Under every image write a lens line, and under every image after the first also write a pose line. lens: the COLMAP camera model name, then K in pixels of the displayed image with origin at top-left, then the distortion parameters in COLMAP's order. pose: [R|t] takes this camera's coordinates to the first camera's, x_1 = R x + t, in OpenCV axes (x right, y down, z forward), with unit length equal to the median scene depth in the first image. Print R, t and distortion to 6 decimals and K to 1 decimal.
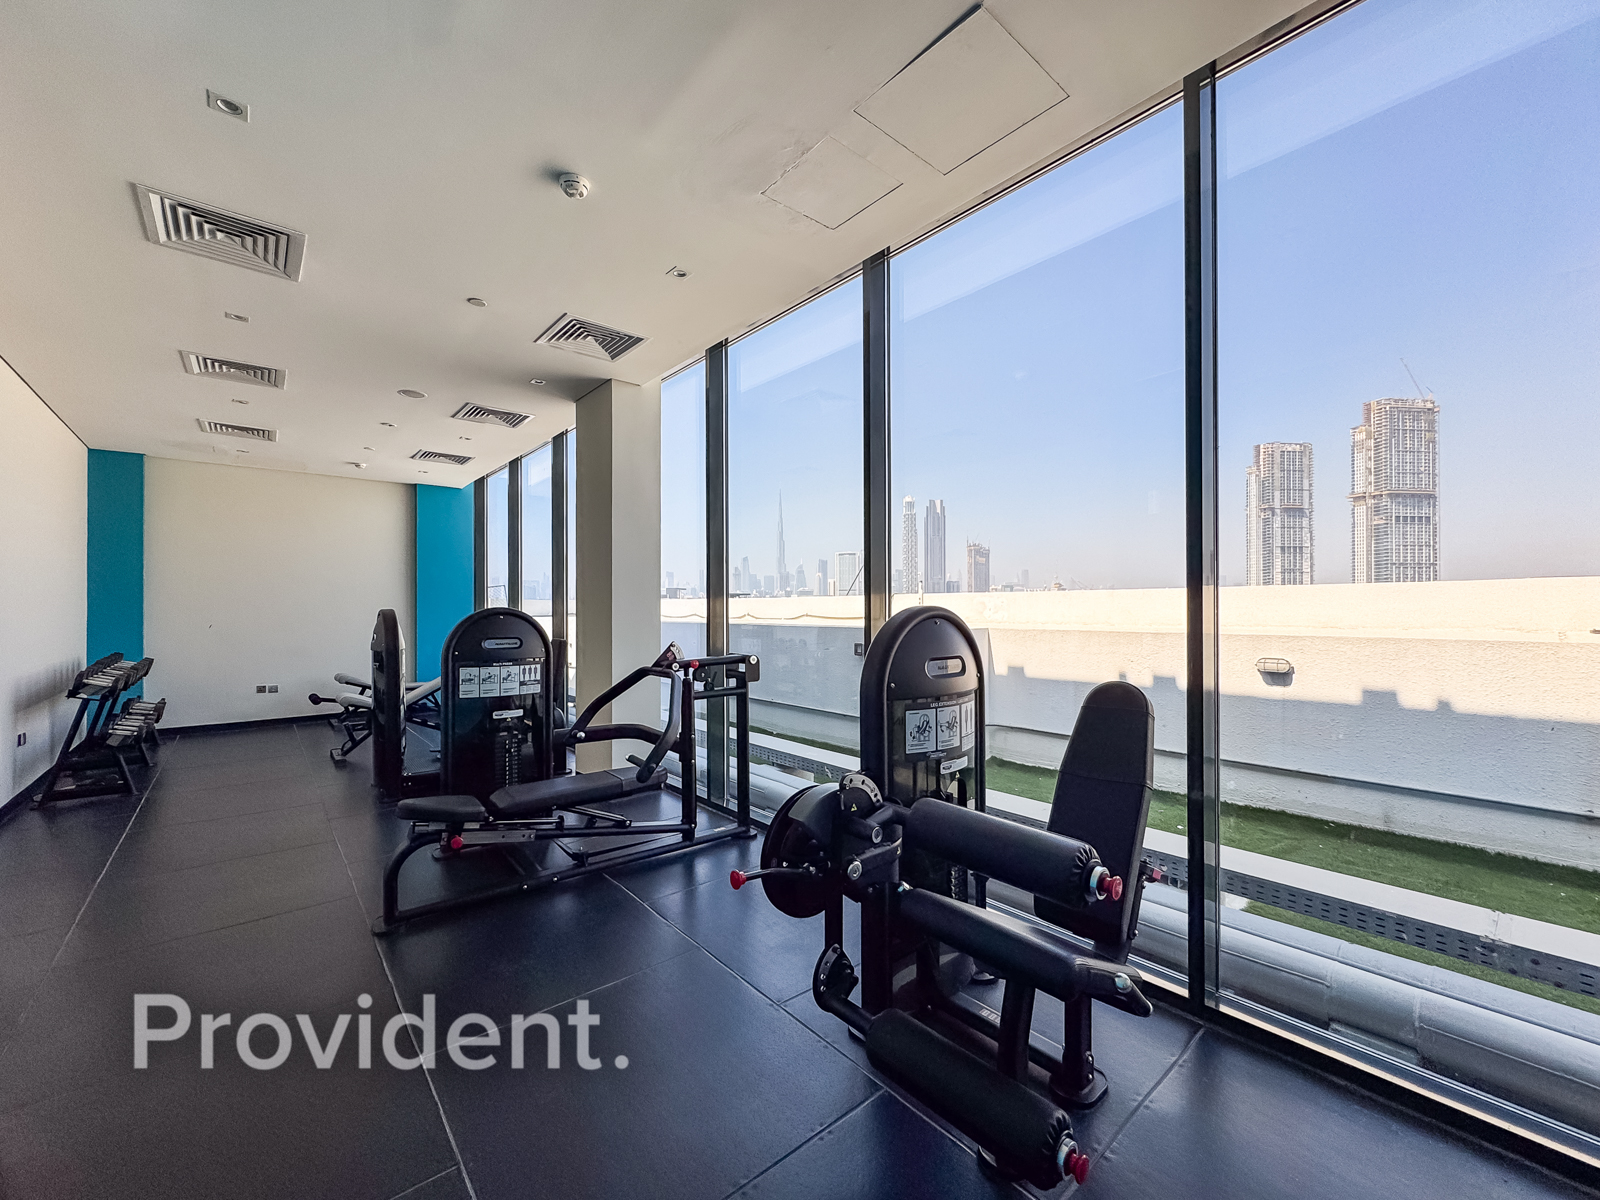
lens RADIAL K [[648.5, 0, 796.5], [0, 648.5, 604.4], [0, 0, 1]] dist [-0.001077, 0.000121]
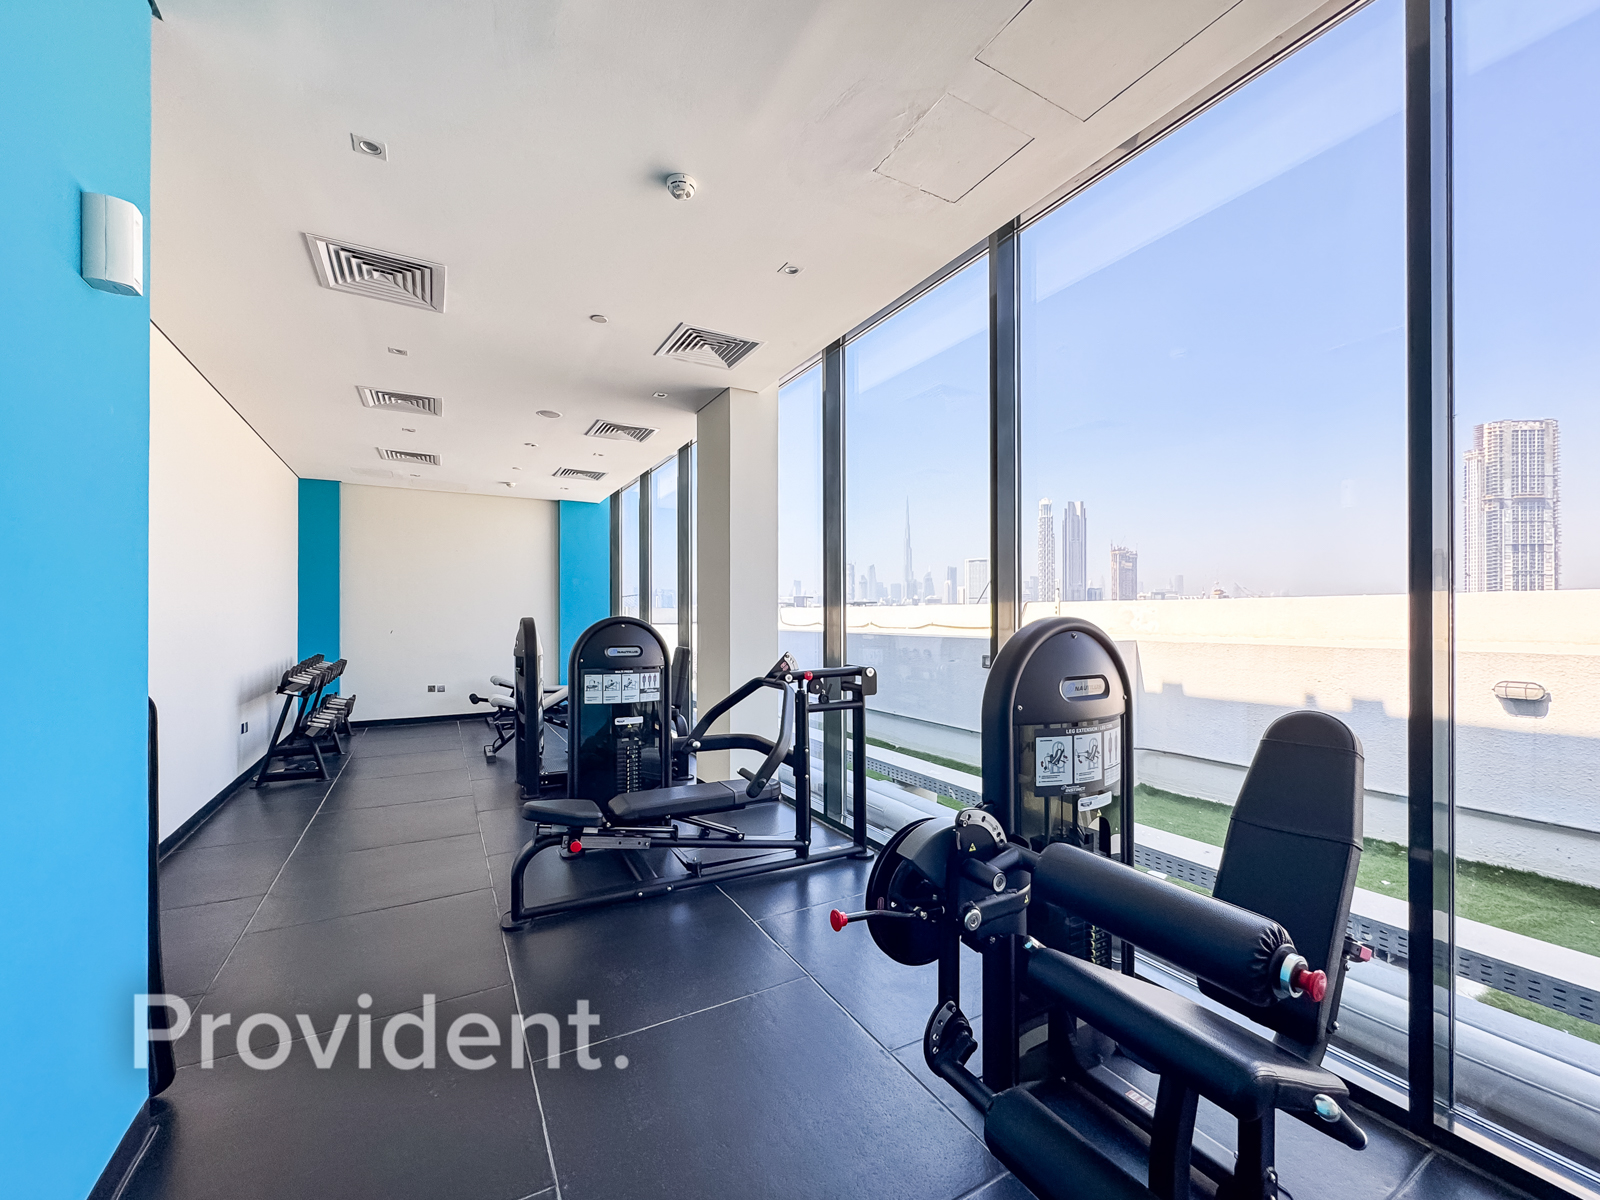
lens RADIAL K [[650.8, 0, 798.7], [0, 650.8, 612.8], [0, 0, 1]] dist [-0.001650, 0.000240]
pose [[0.981907, 0.001550, -0.189359, 0.013744], [-0.001530, 0.999999, 0.000256, -0.002014], [0.189359, 0.000039, 0.981908, 0.052718]]
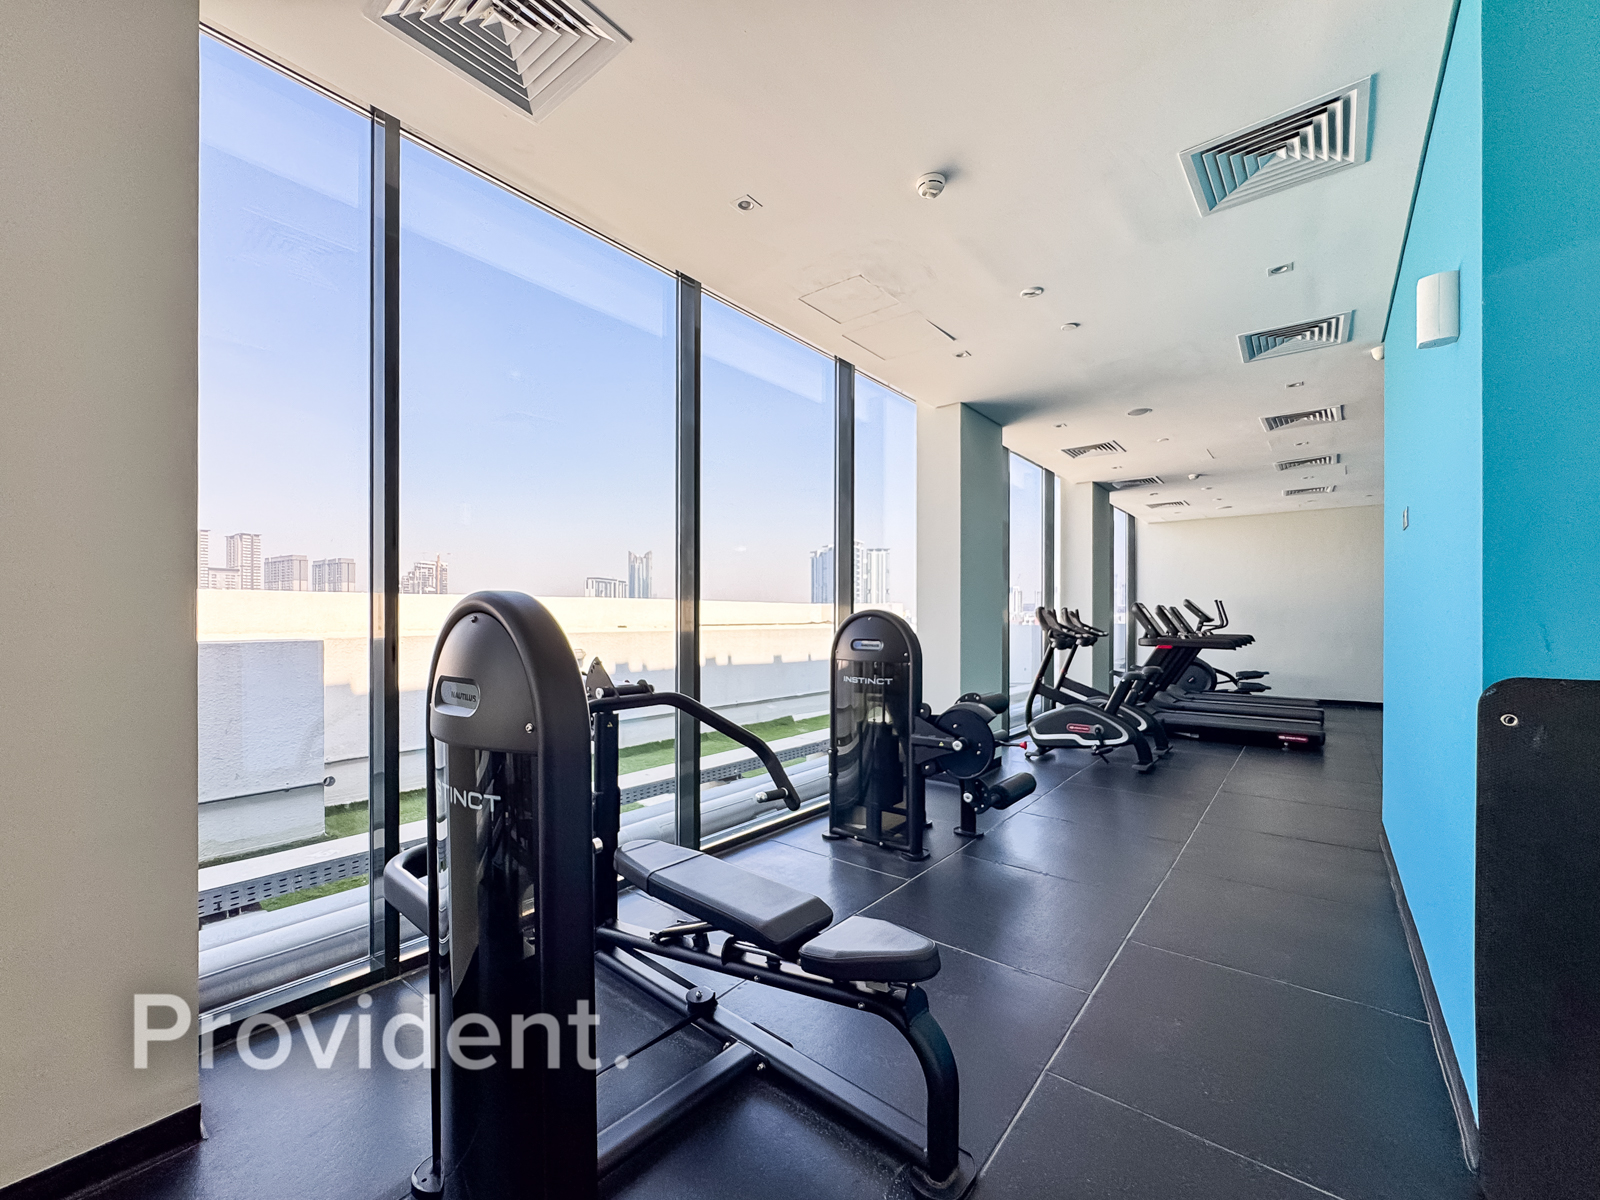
lens RADIAL K [[648.5, 0, 796.5], [0, 648.5, 604.4], [0, 0, 1]] dist [-0.001077, 0.000121]
pose [[-0.176453, 0.016559, 0.984170, -1.595055], [-0.012641, 0.999738, -0.019087, 0.018602], [-0.984228, -0.015809, -0.176197, 1.725424]]
